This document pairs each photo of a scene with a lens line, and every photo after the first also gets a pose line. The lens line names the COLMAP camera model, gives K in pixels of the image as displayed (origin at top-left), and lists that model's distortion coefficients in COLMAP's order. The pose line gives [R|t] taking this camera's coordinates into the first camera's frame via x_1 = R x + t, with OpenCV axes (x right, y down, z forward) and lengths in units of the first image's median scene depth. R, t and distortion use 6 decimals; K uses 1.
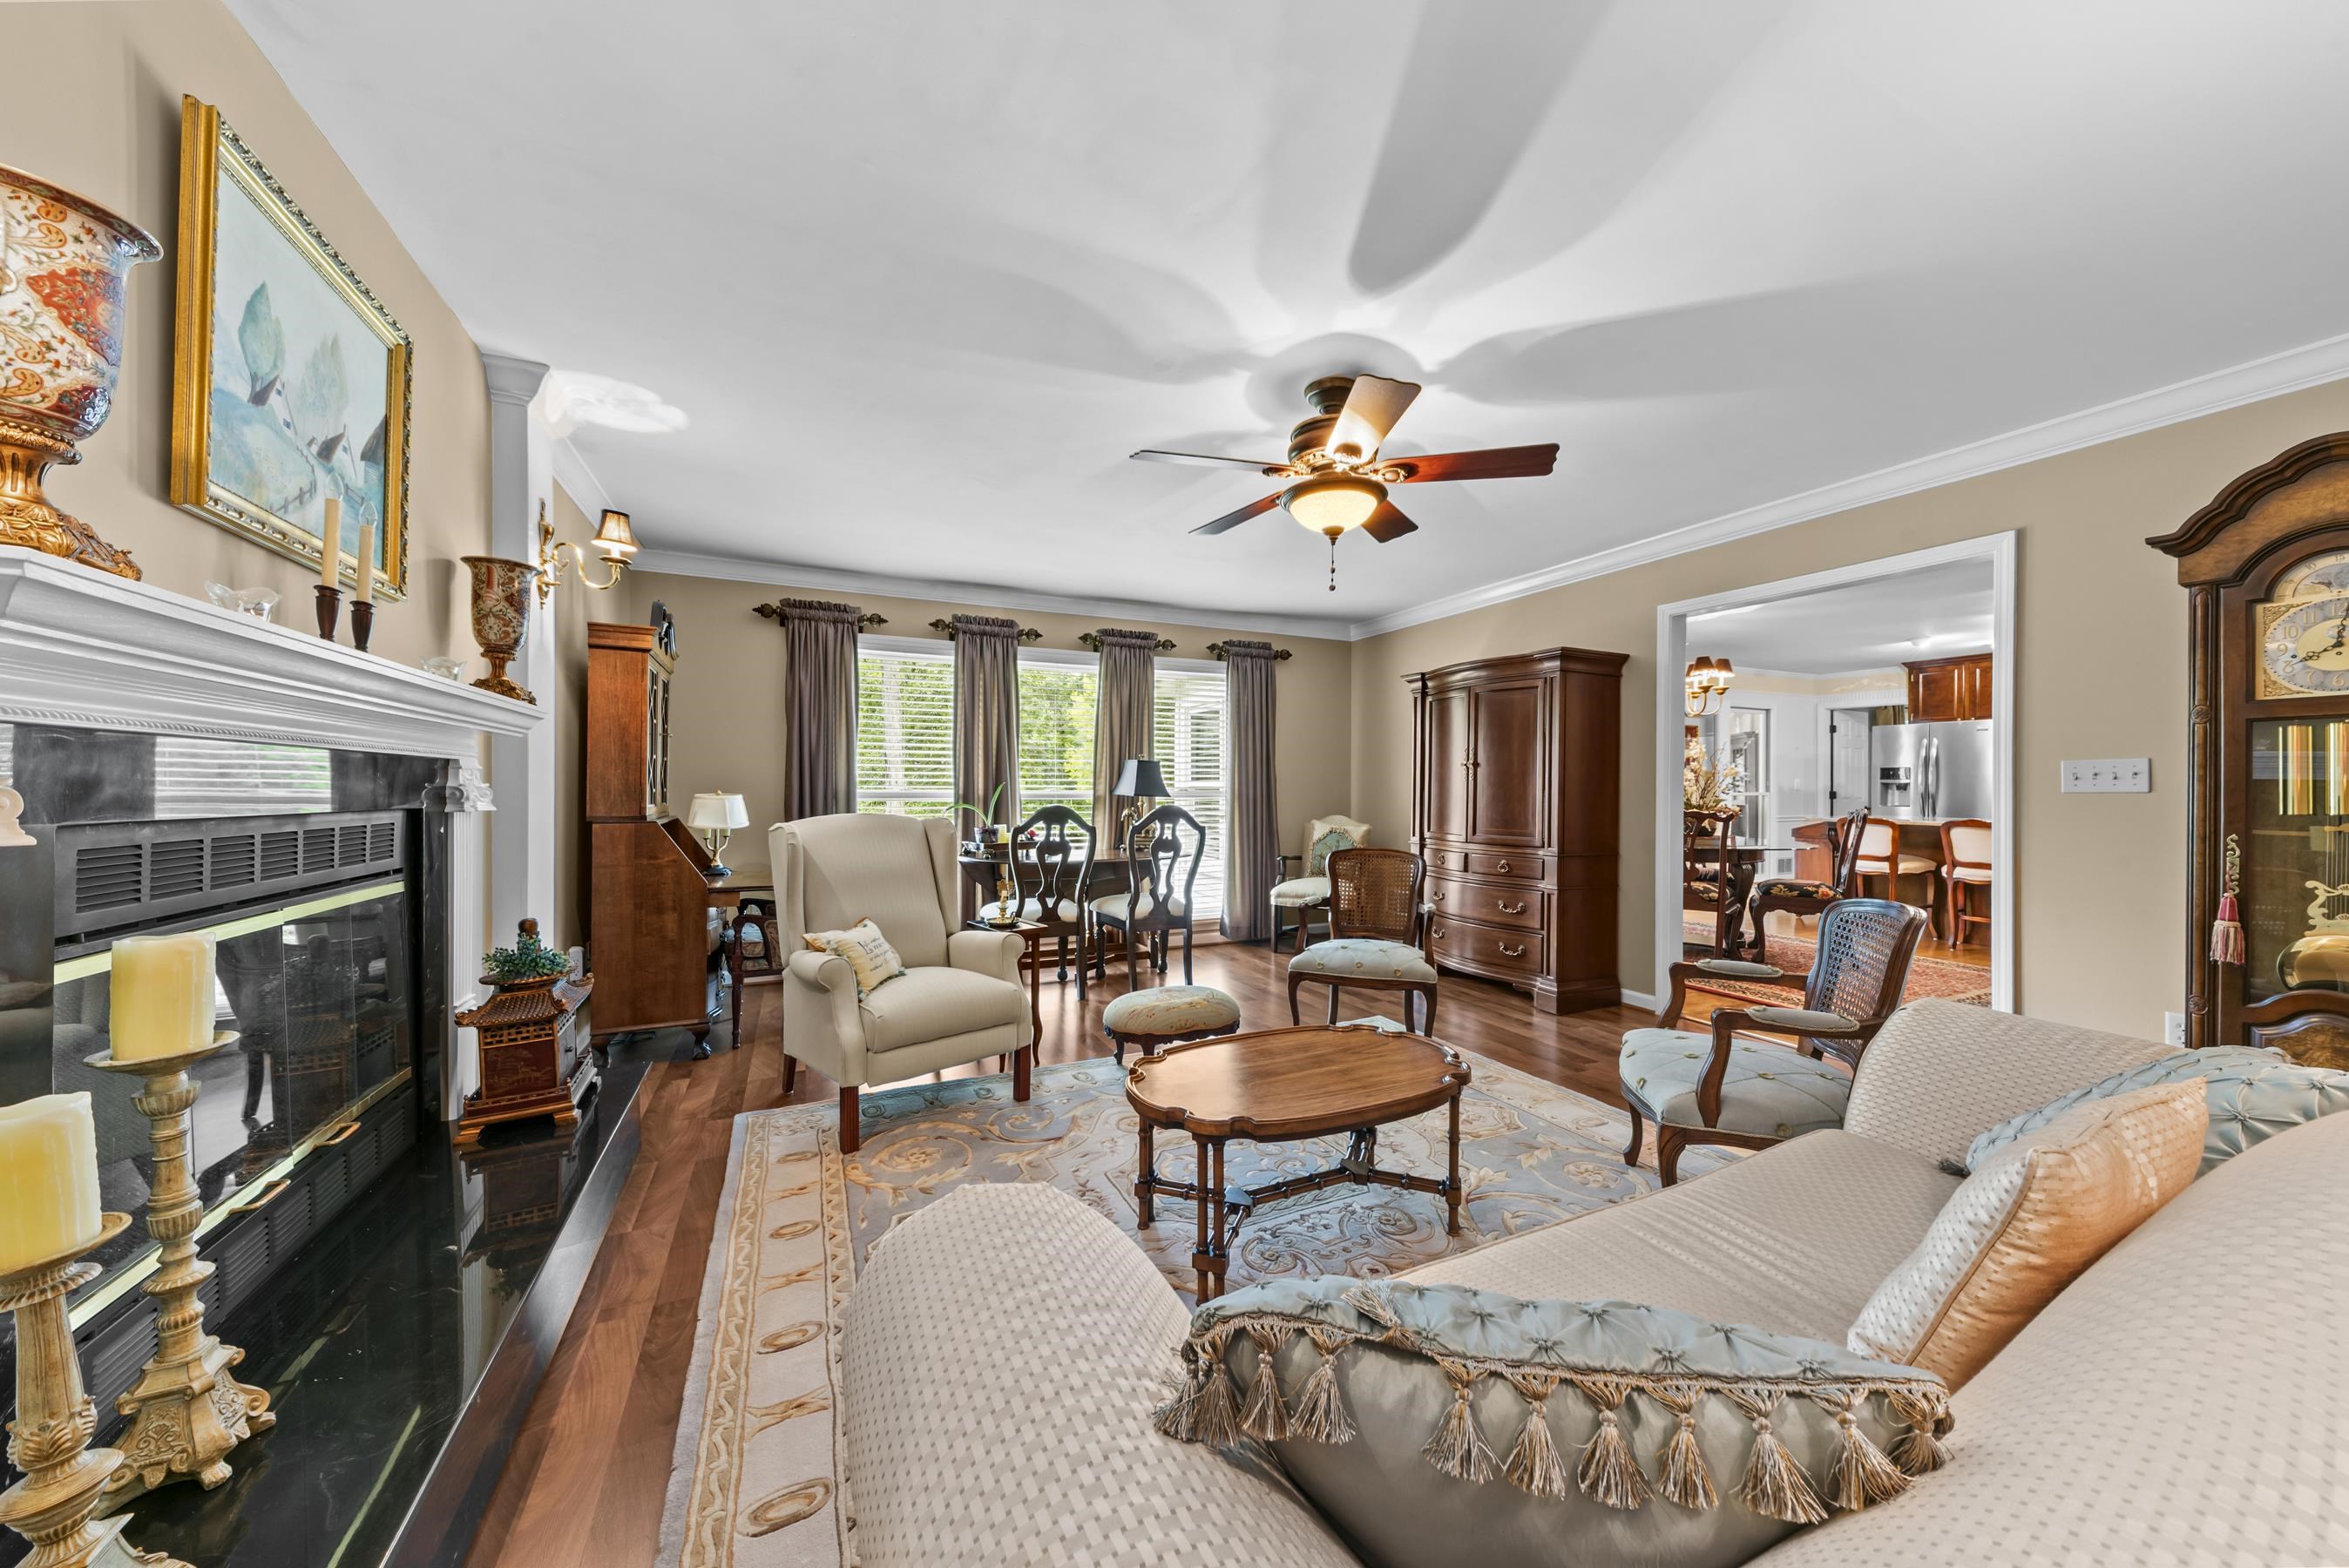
lens RADIAL K [[804.9, 0, 1154.6], [0, 804.9, 782.8], [0, 0, 1]] dist [0.002065, -0.000889]
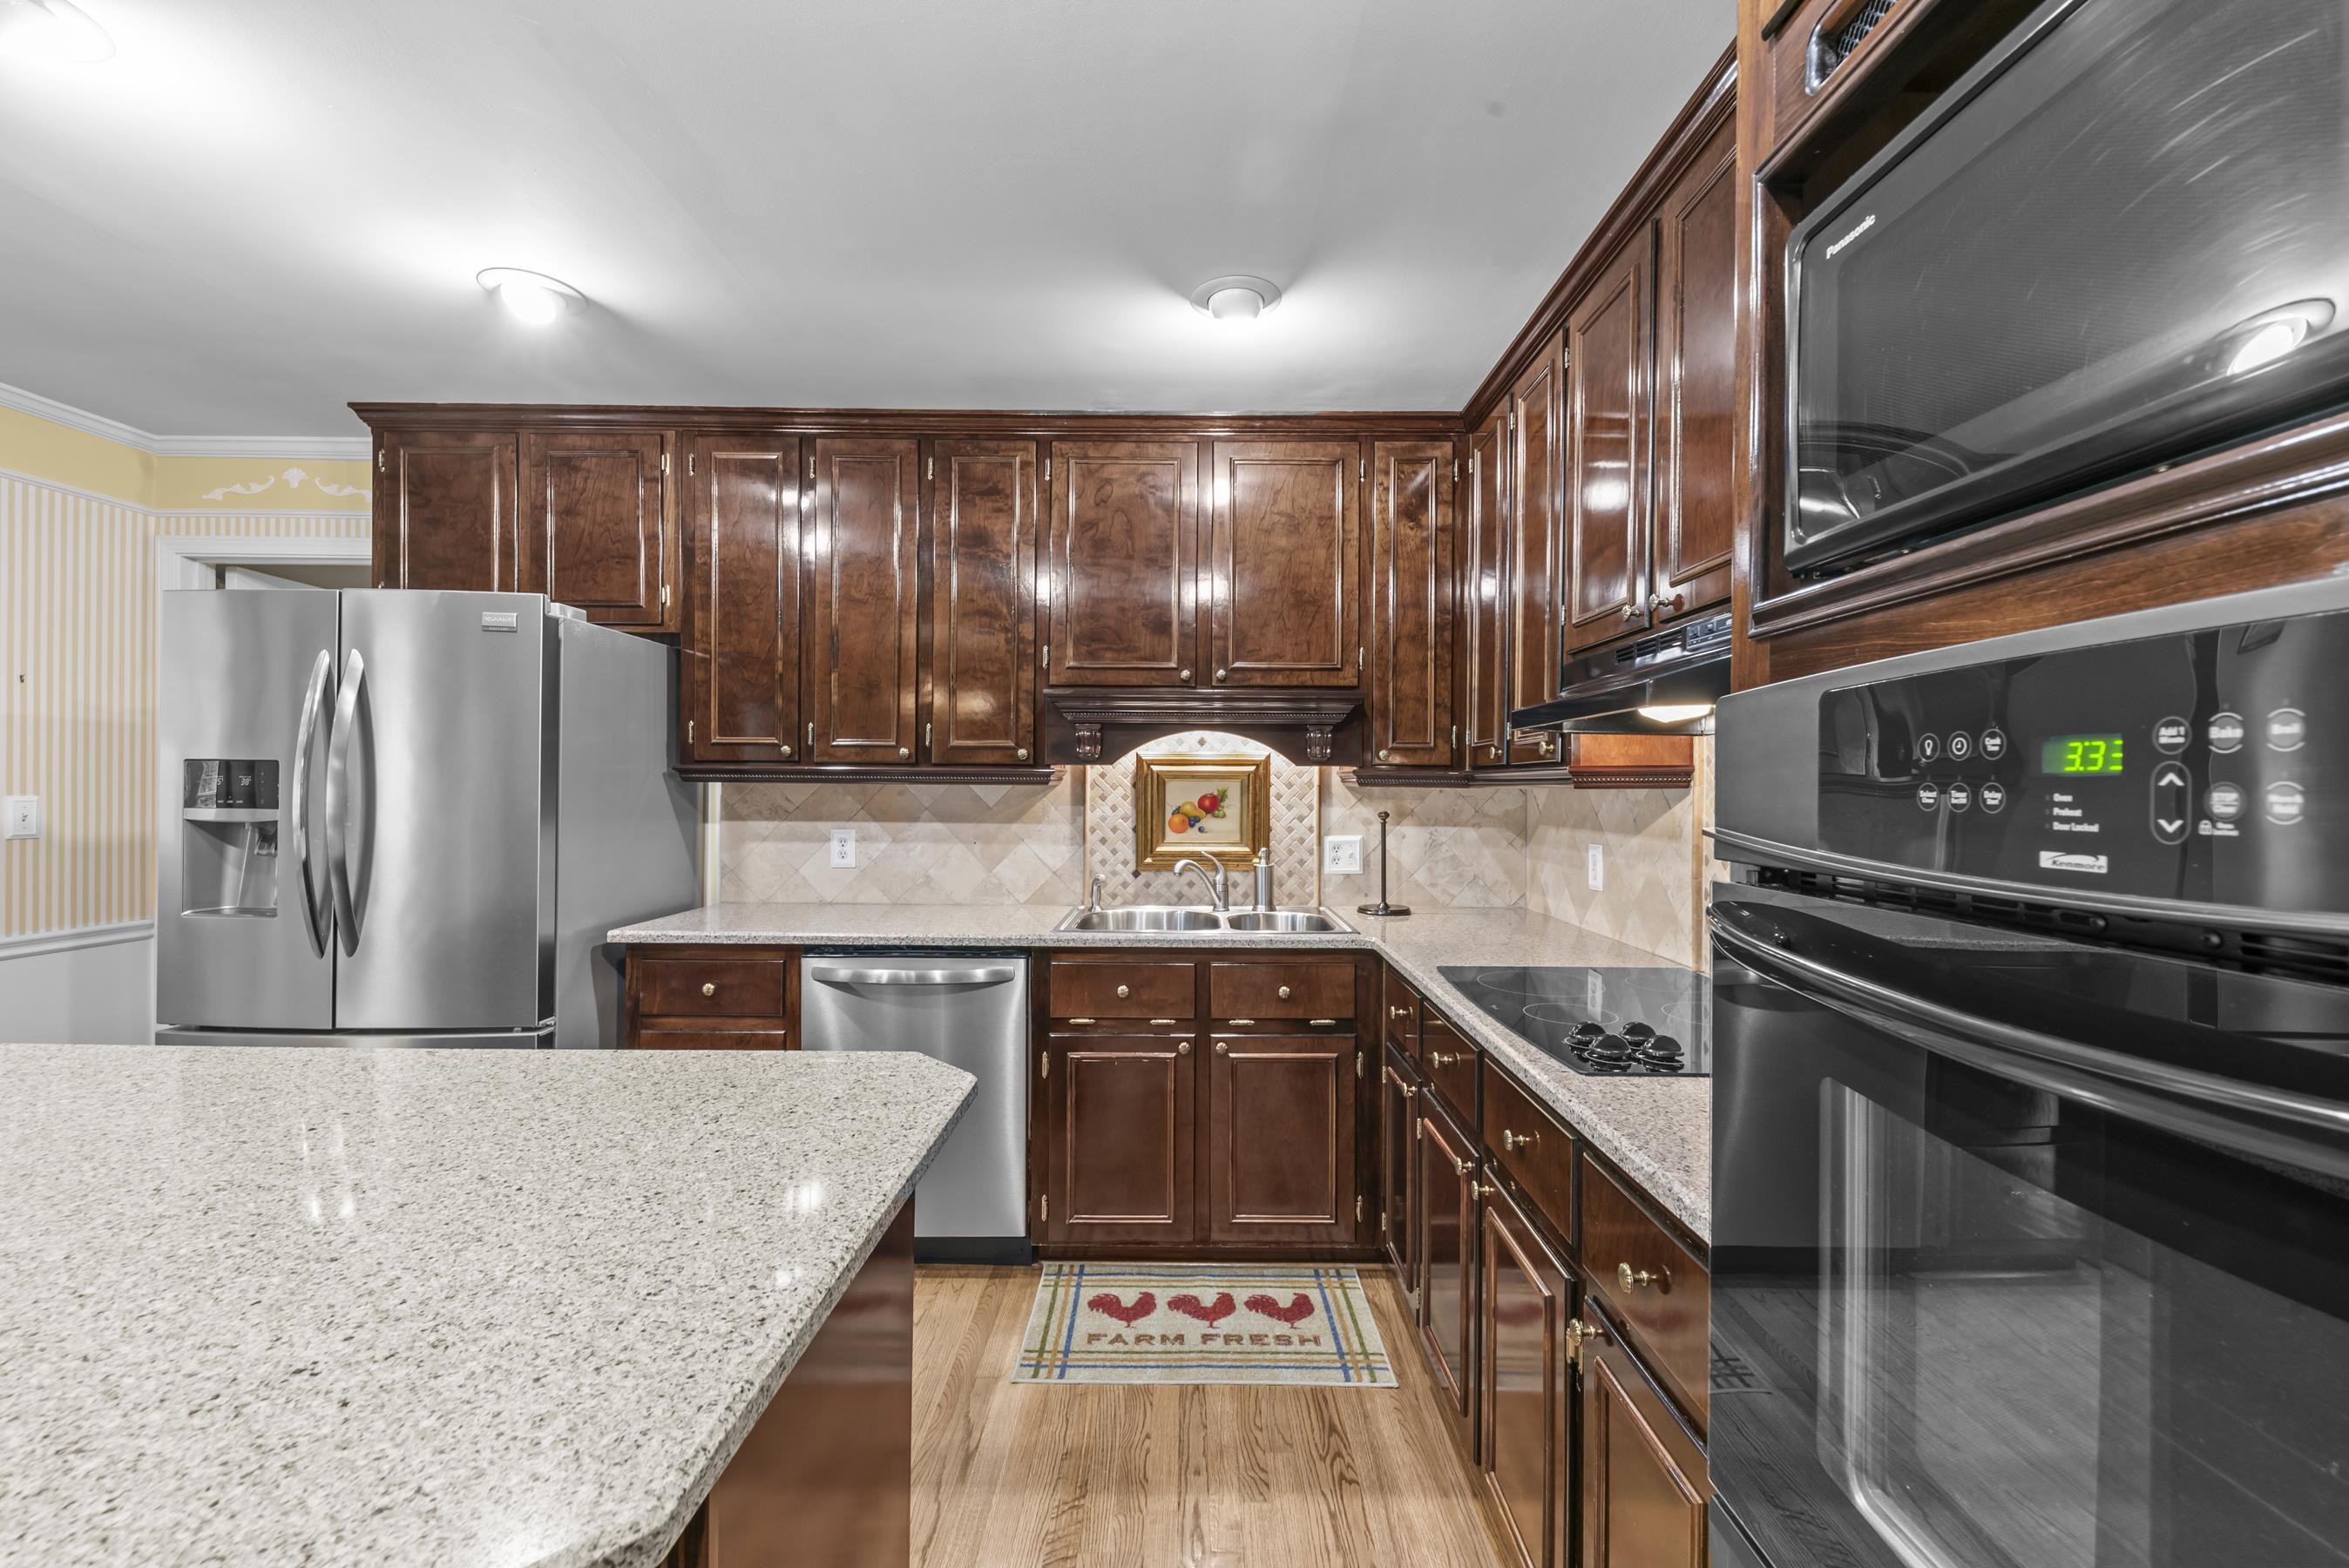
lens RADIAL K [[959.4, 0, 1149.4], [0, 959.4, 764.0], [0, 0, 1]] dist [0.008848, -0.006935]
pose [[0.416565, 0.020199, 0.908881, 0.701249], [-0.009940, 0.999795, -0.017664, -0.013914], [-0.909051, -0.001677, 0.416680, 0.562230]]
